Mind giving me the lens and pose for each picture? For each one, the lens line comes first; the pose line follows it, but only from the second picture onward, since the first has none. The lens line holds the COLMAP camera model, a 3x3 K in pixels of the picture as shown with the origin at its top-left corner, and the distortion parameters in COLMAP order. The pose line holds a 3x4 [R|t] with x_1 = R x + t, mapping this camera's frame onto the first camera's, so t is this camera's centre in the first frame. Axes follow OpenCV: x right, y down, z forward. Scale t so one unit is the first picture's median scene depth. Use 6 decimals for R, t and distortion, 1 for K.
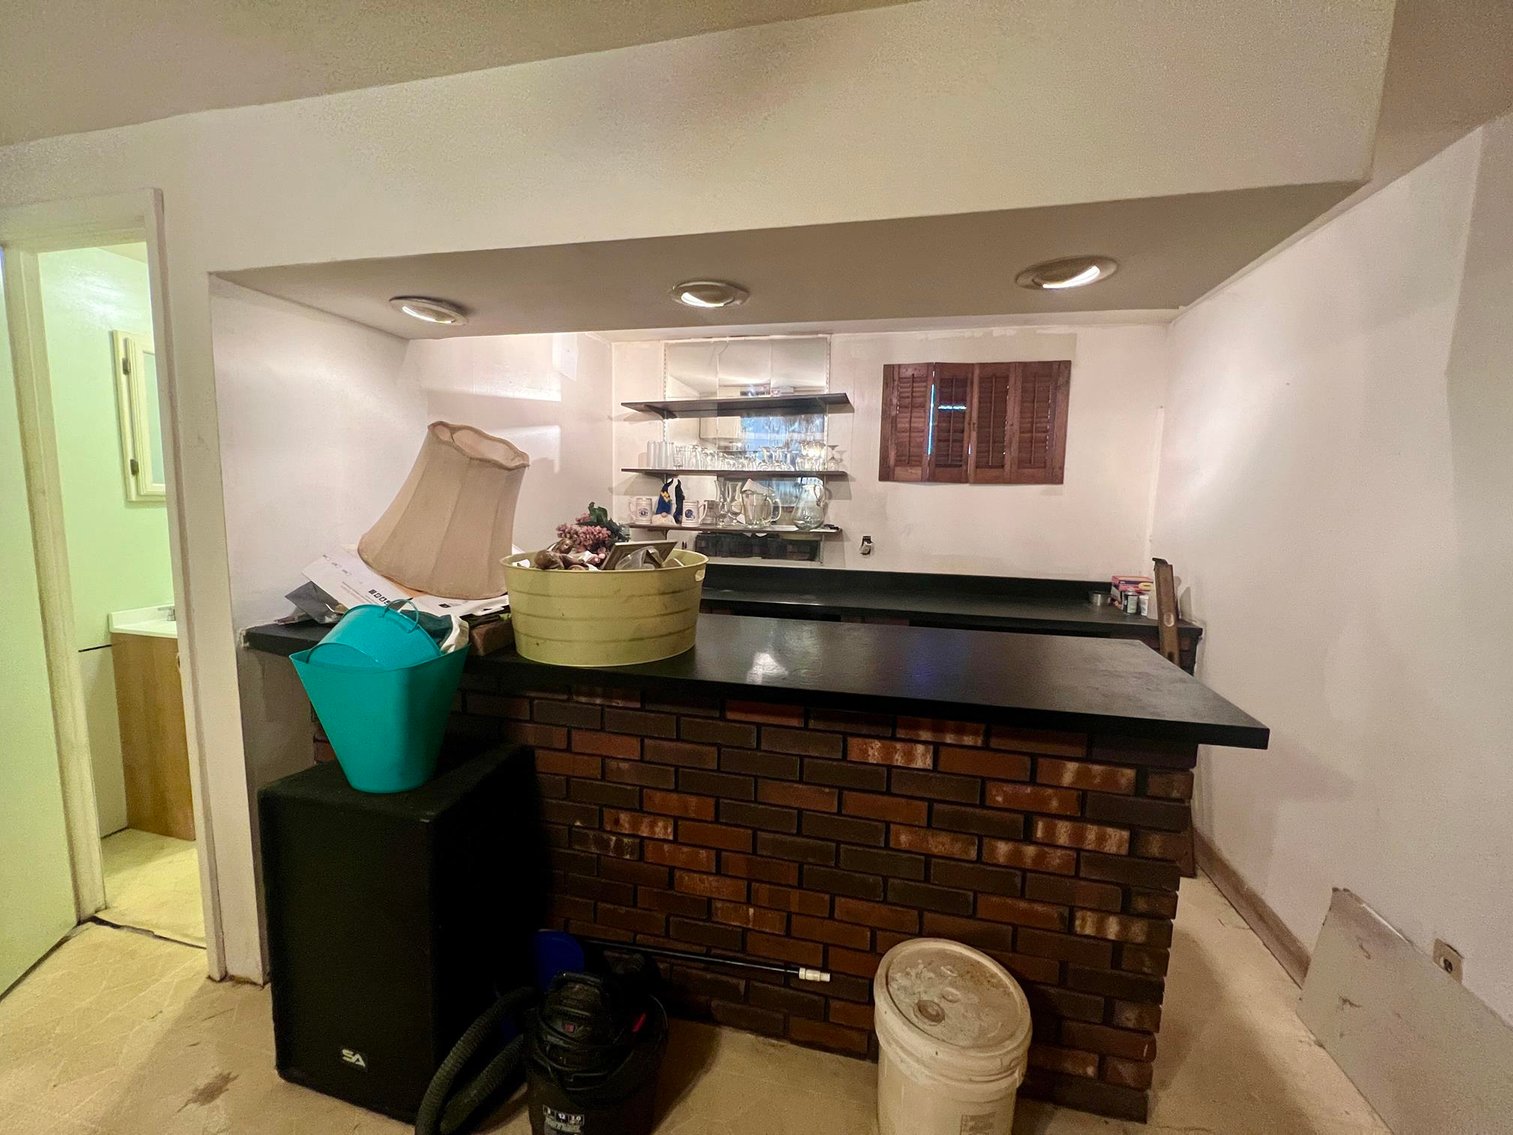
lens RADIAL K [[608.8, 0, 755.1], [0, 608.8, 567.9], [0, 0, 1]] dist [-0.001680, 0.000003]
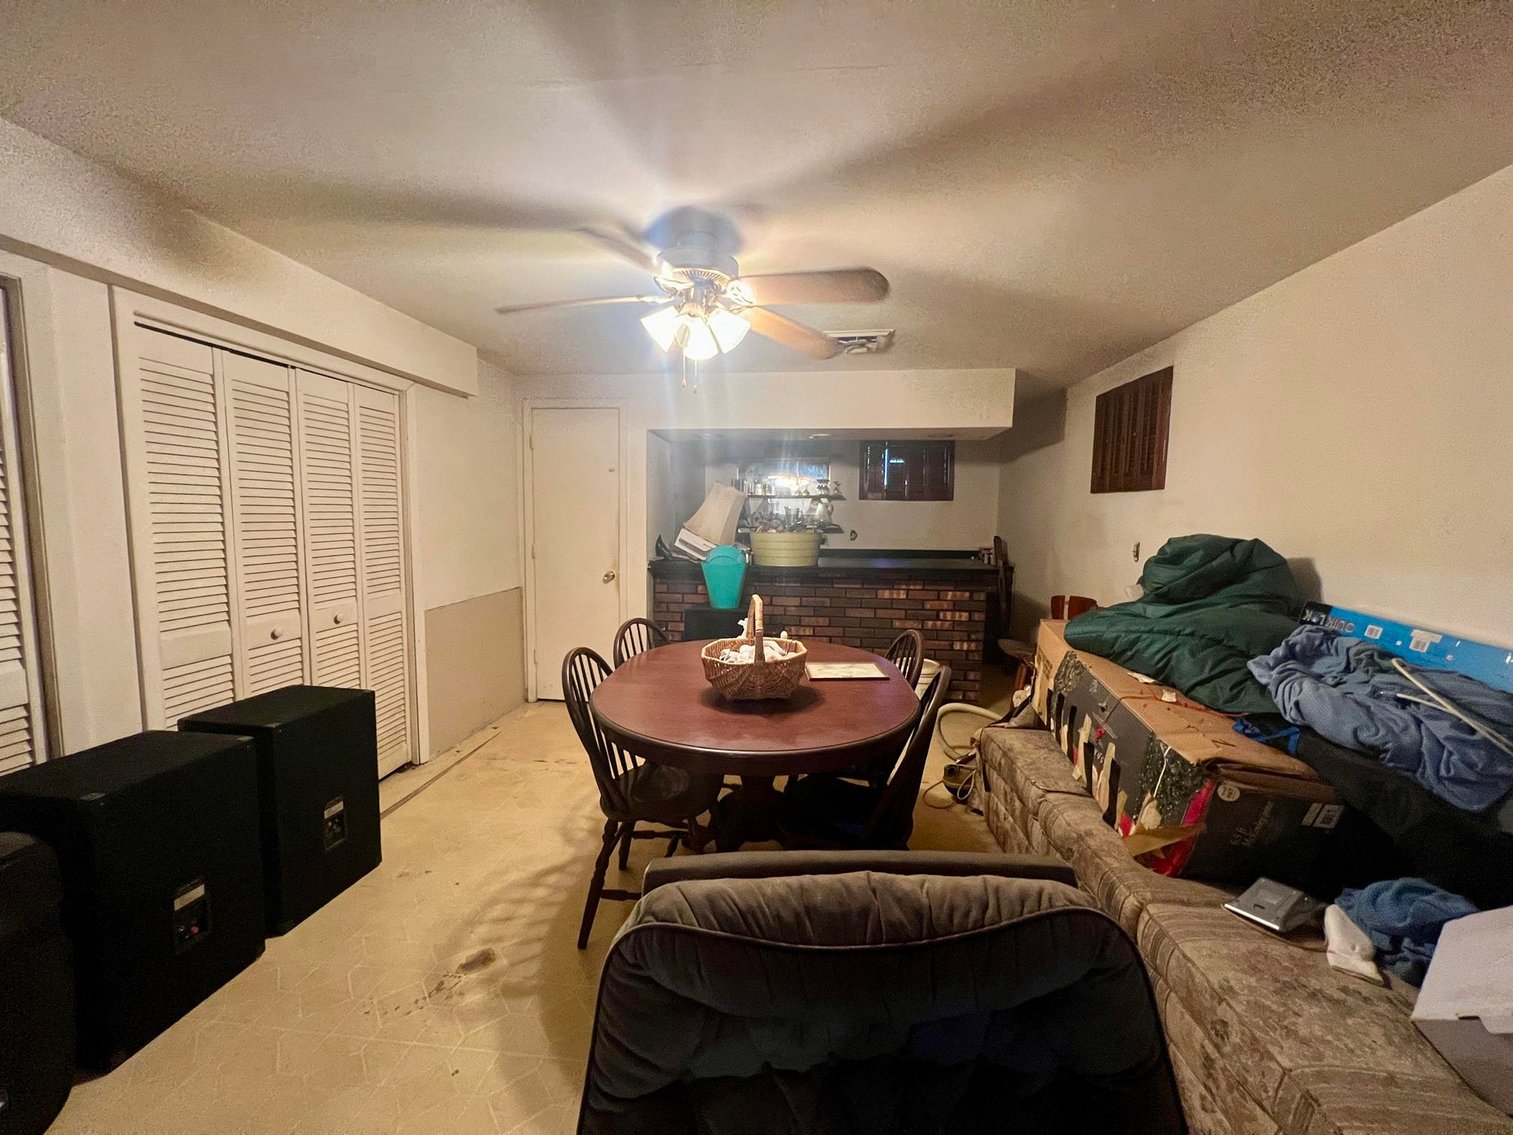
lens RADIAL K [[606.5, 0, 756.2], [0, 606.5, 565.3], [0, 0, 1]] dist [0.000712, 0.000055]
pose [[0.992419, -0.021854, 0.120945, -0.624821], [0.025677, 0.999216, -0.030142, 0.190441], [-0.120192, 0.033019, 0.992201, -1.465970]]
